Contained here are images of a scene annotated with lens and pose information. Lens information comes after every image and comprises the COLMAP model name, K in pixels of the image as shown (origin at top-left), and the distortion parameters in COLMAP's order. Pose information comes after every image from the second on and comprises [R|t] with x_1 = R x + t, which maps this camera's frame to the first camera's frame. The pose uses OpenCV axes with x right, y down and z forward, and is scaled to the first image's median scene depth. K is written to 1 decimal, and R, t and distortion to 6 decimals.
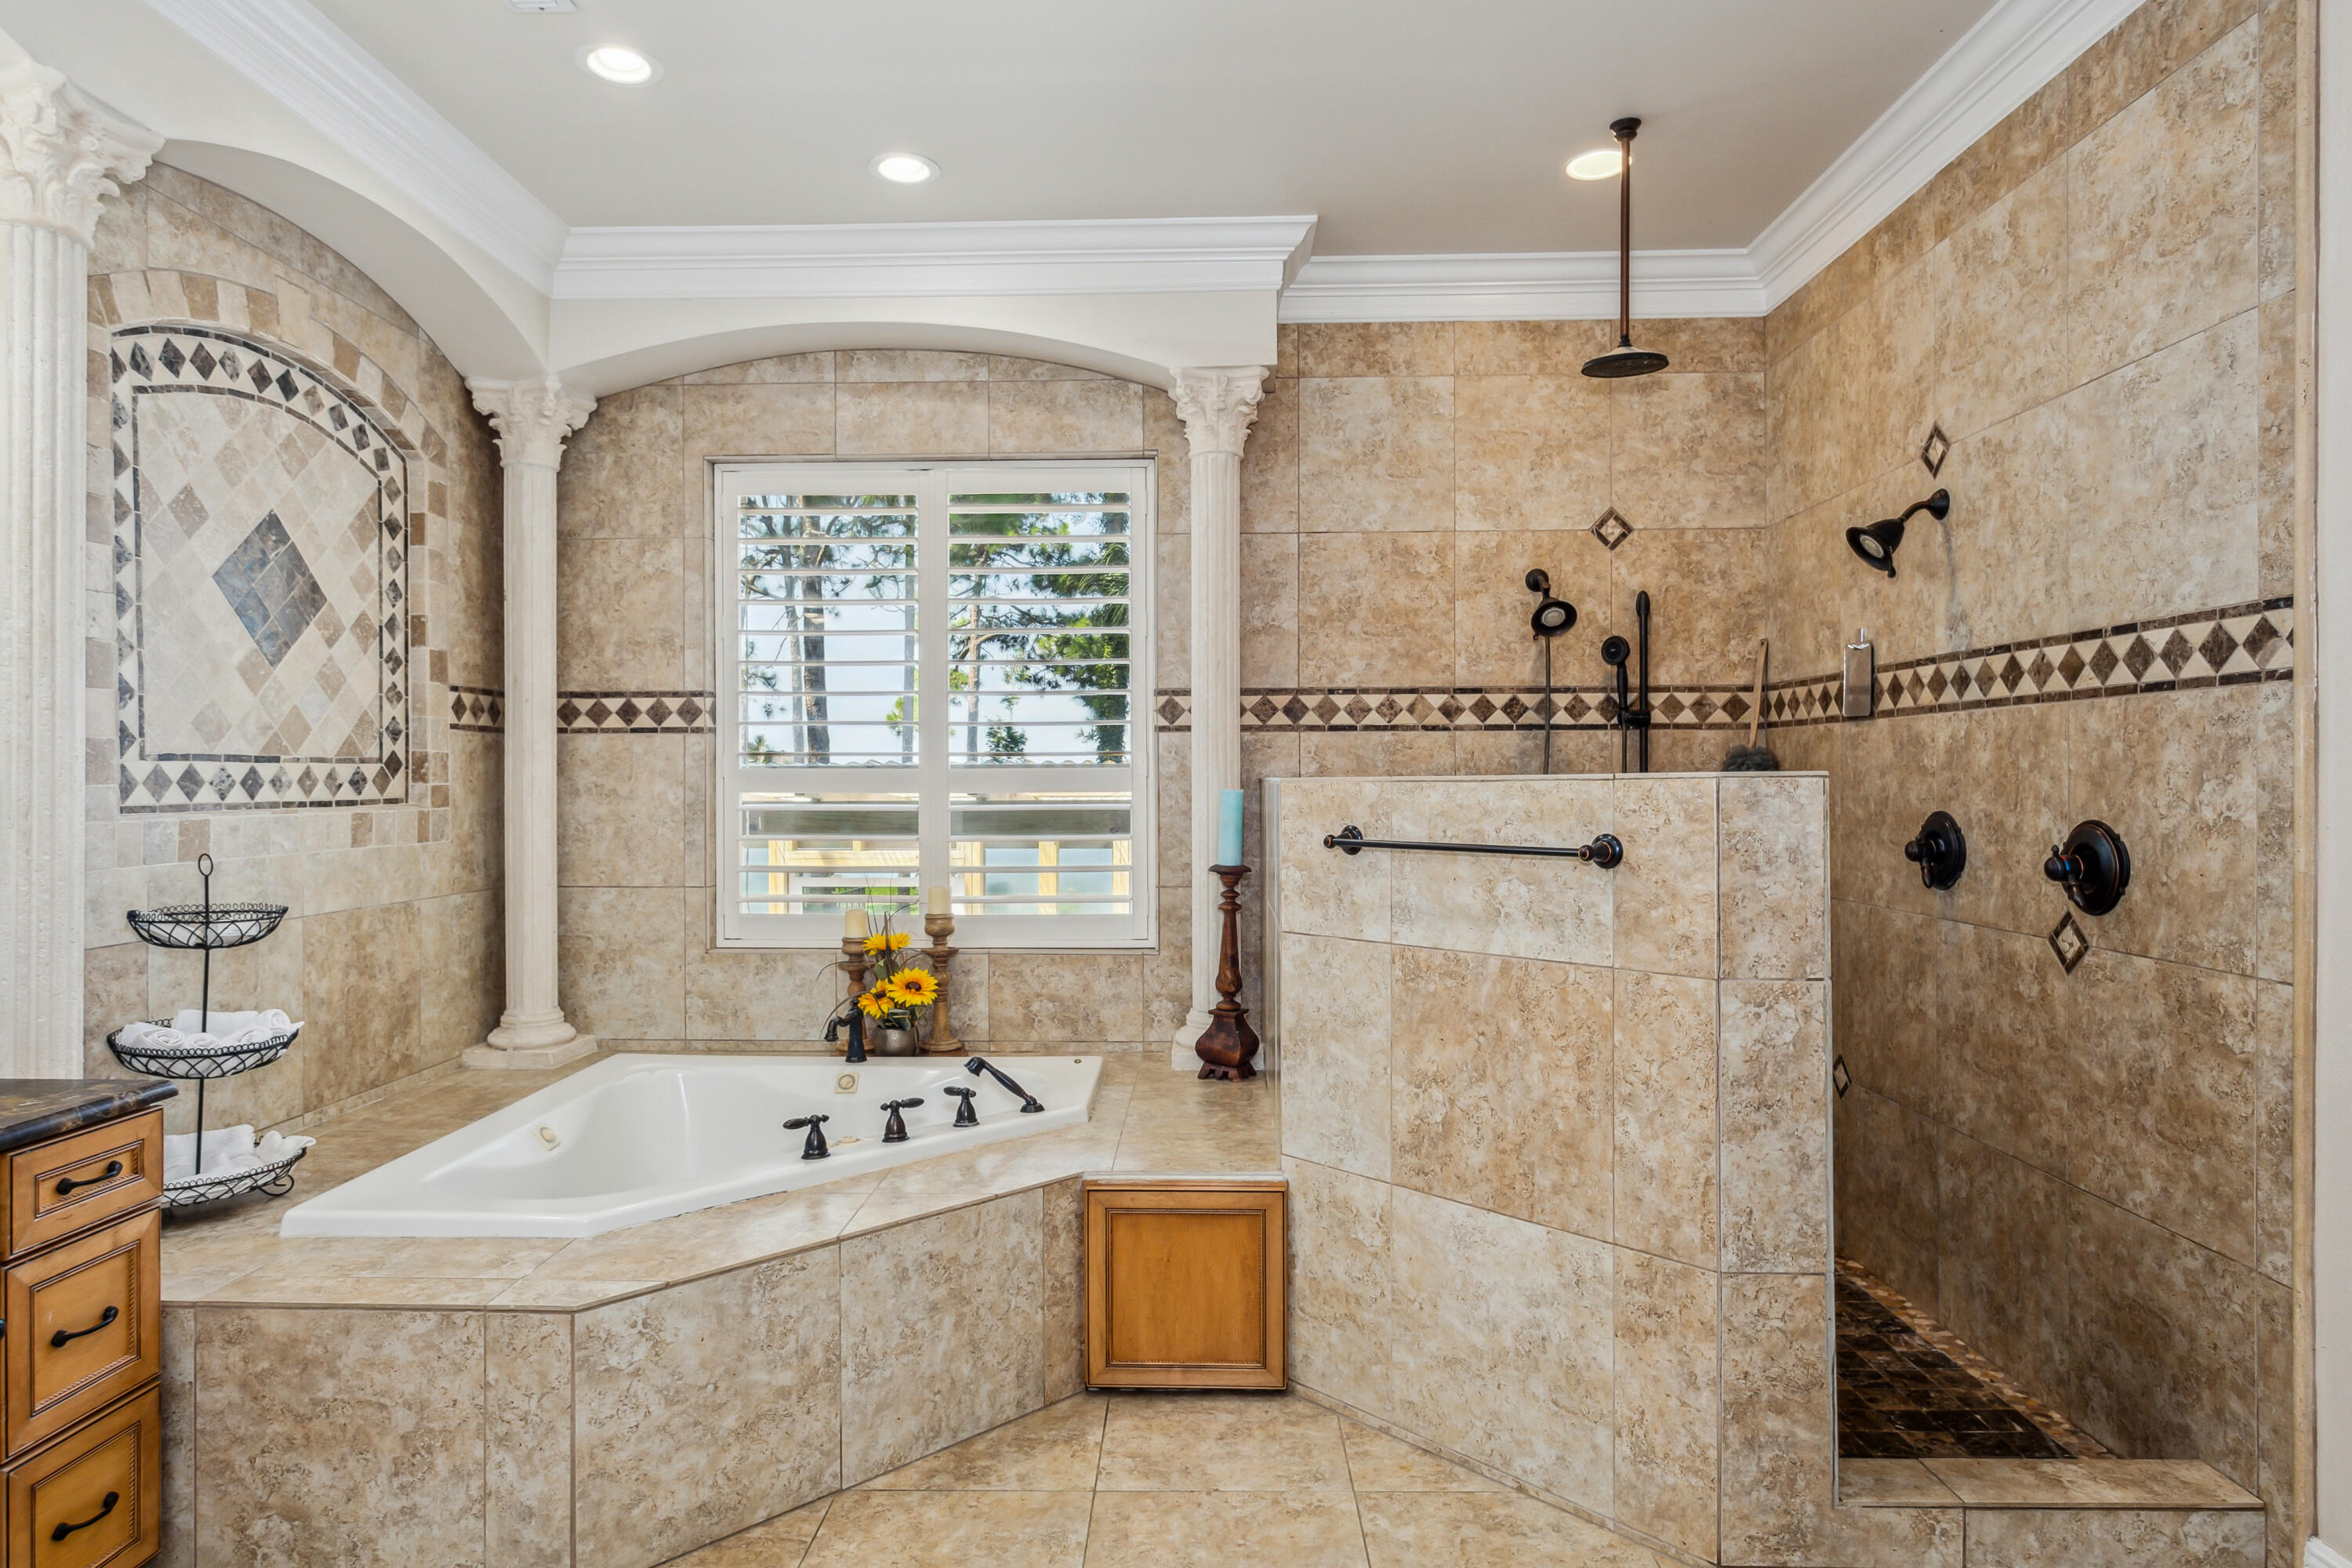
lens RADIAL K [[1335.0, 0, 1171.0], [0, 1335.0, 788.7], [0, 0, 1]] dist [-0.002147, 0.002989]
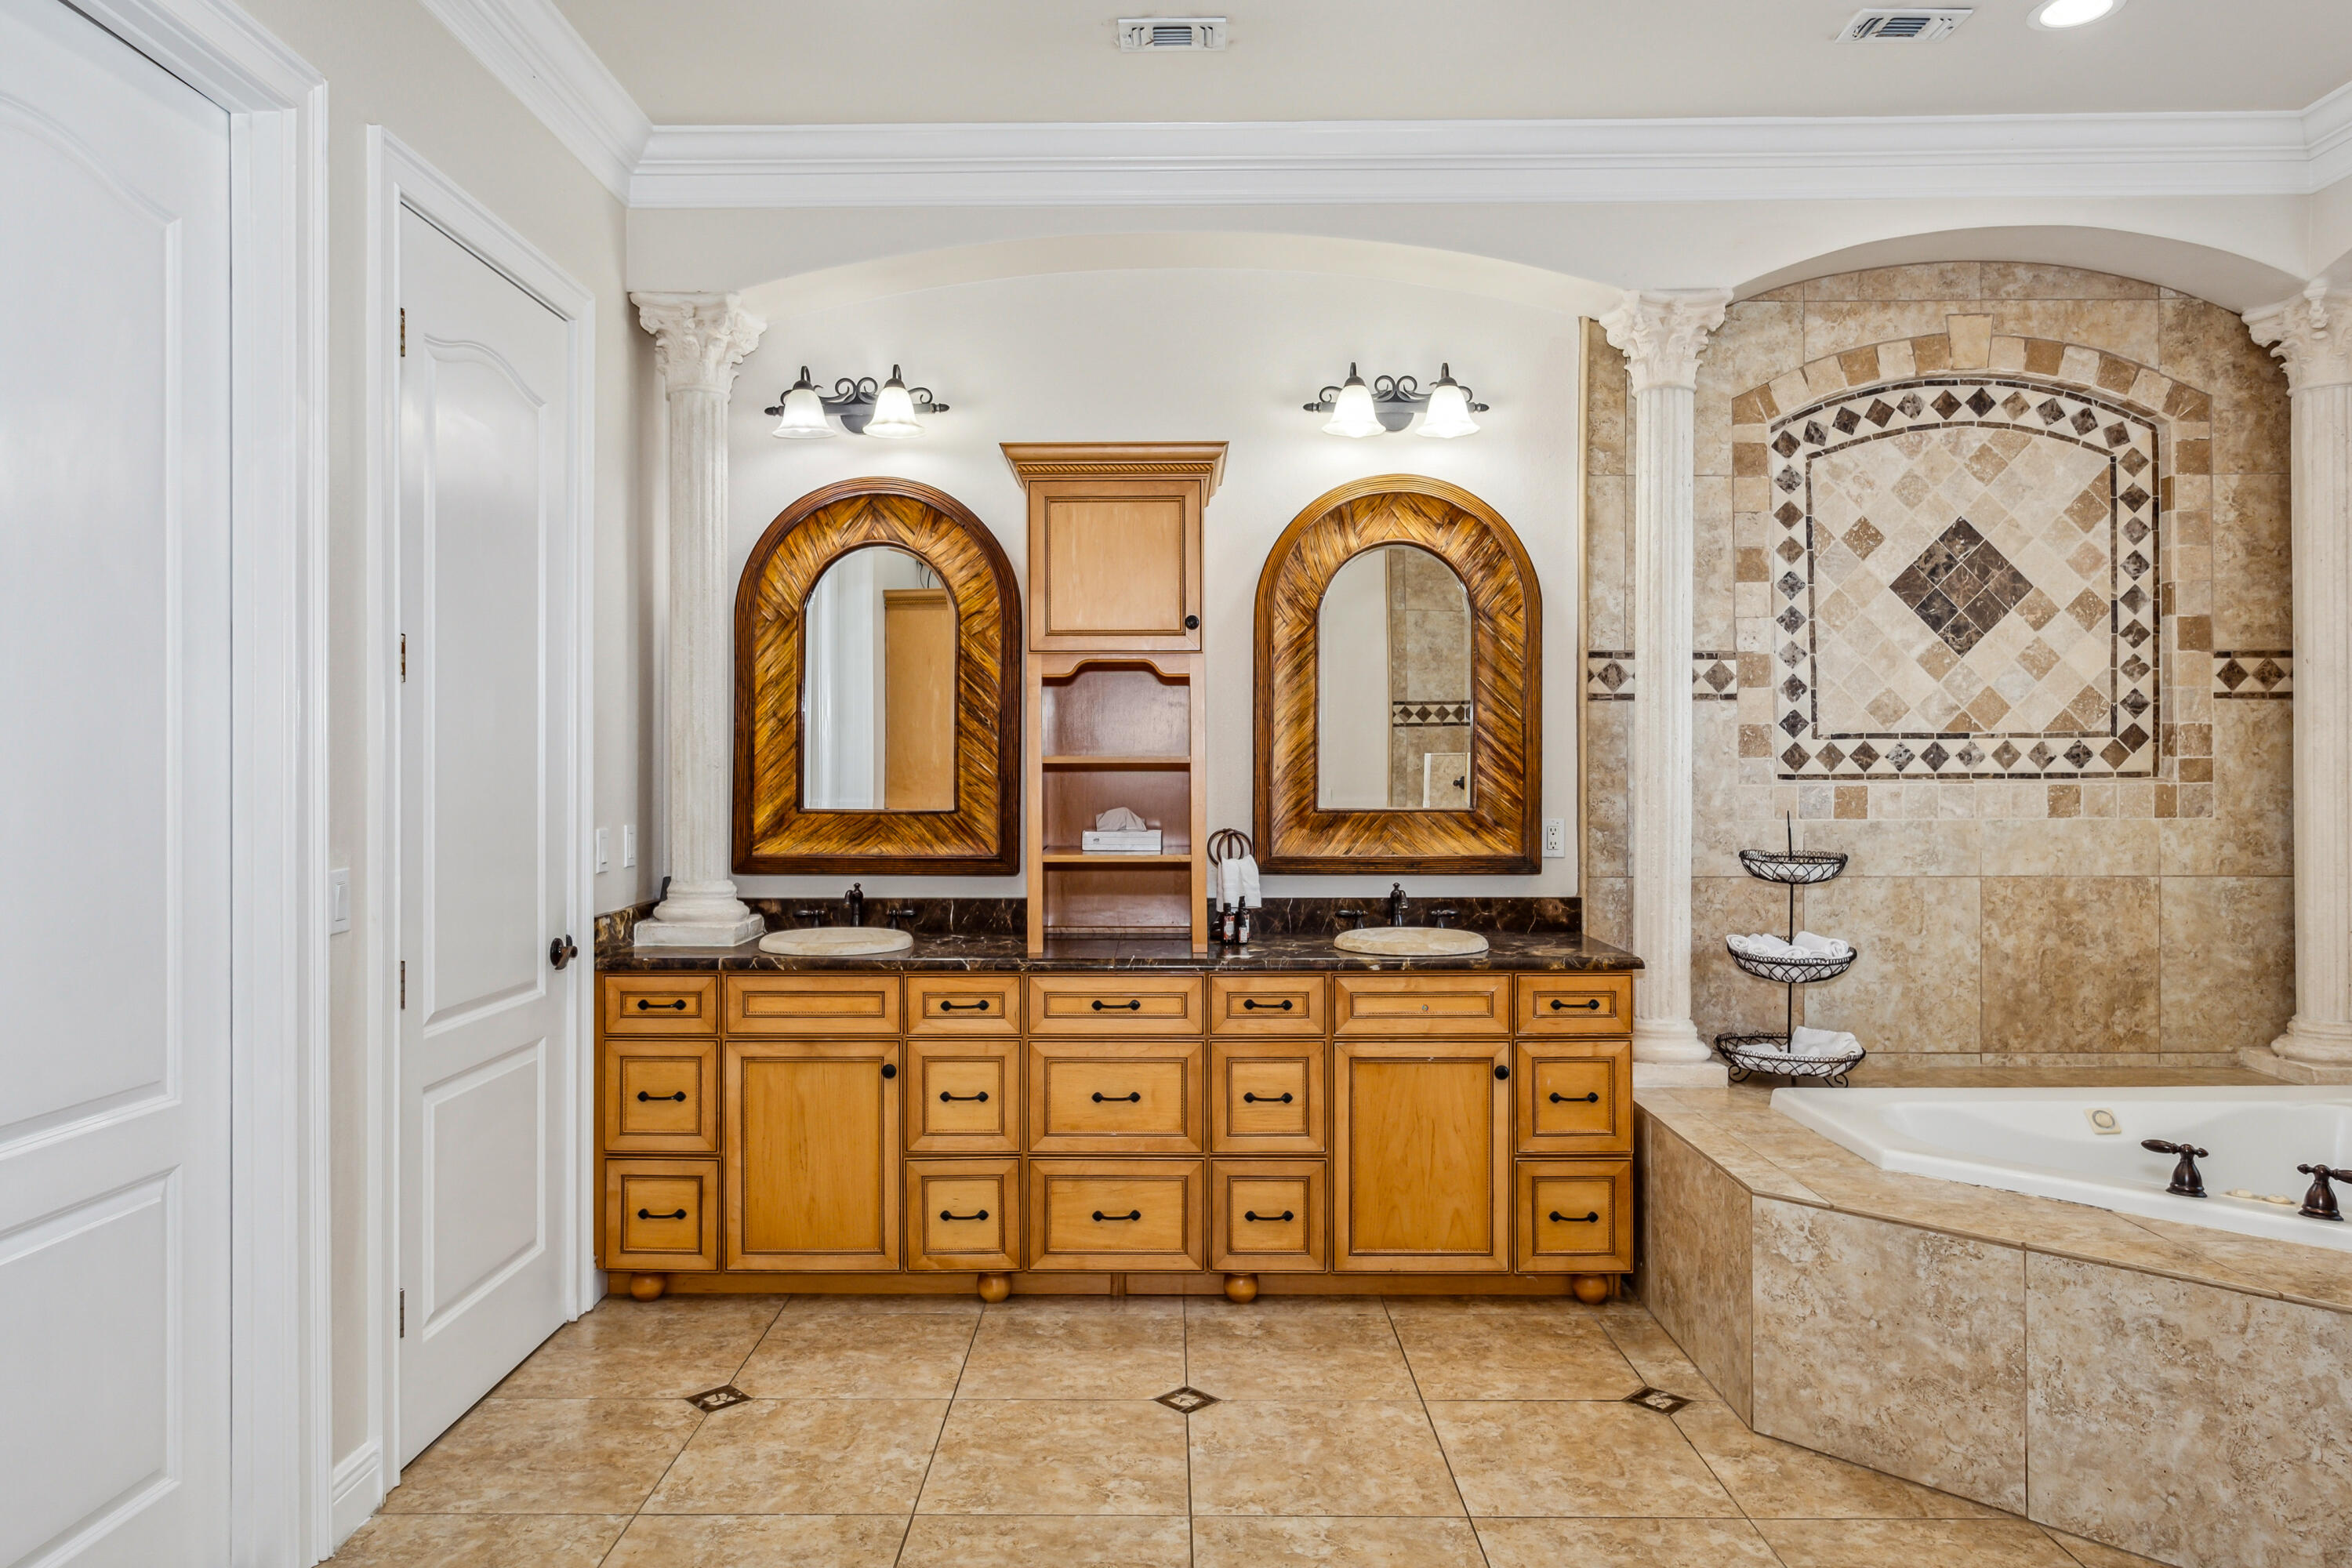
lens RADIAL K [[1526.4, 0, 1172.2], [0, 1526.4, 776.6], [0, 0, 1]] dist [-0.009149, 0.002021]
pose [[0.012910, 0.007347, -0.999890, 0.612004], [-0.002373, 0.999970, 0.007317, 0.004791], [0.999914, 0.002278, 0.012927, 0.304697]]
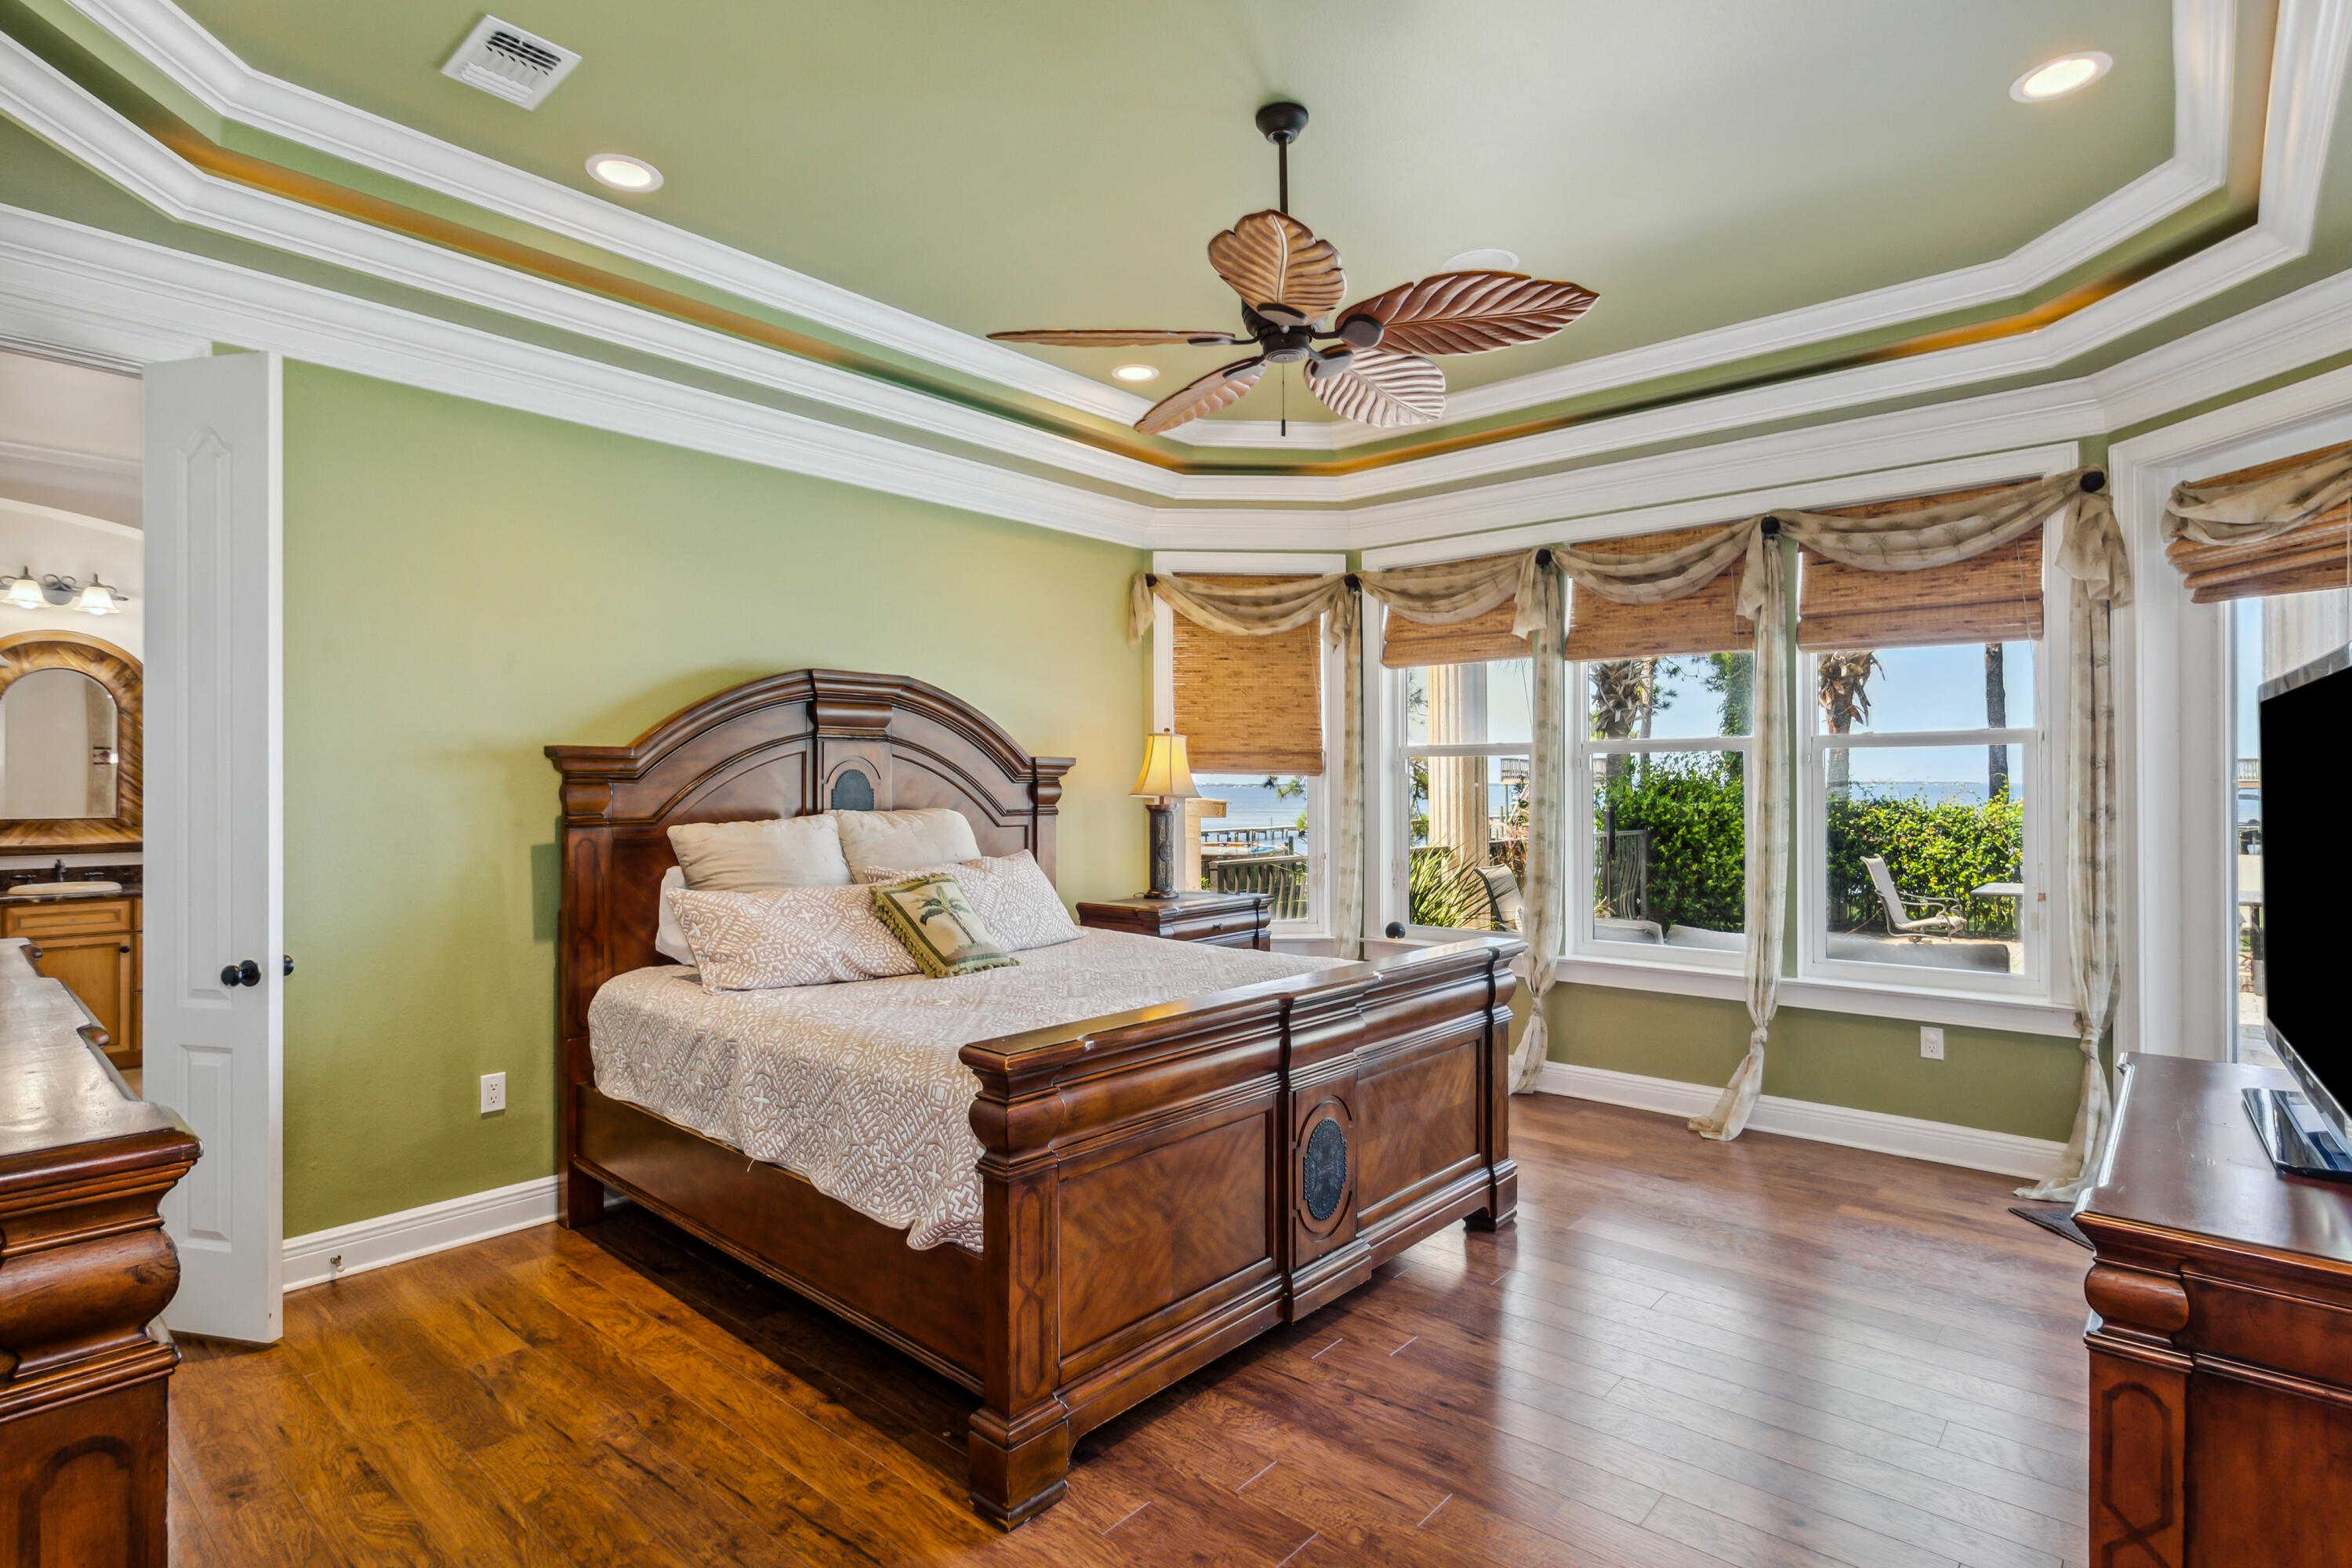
lens RADIAL K [[1157.5, 0, 1173.5], [0, 1157.5, 783.9], [0, 0, 1]] dist [-0.013103, 0.003680]
pose [[0.761287, 0.003986, -0.648403, 1.722639], [0.000126, 0.999980, 0.006295, -0.021306], [0.648415, -0.004874, 0.761271, 0.281608]]
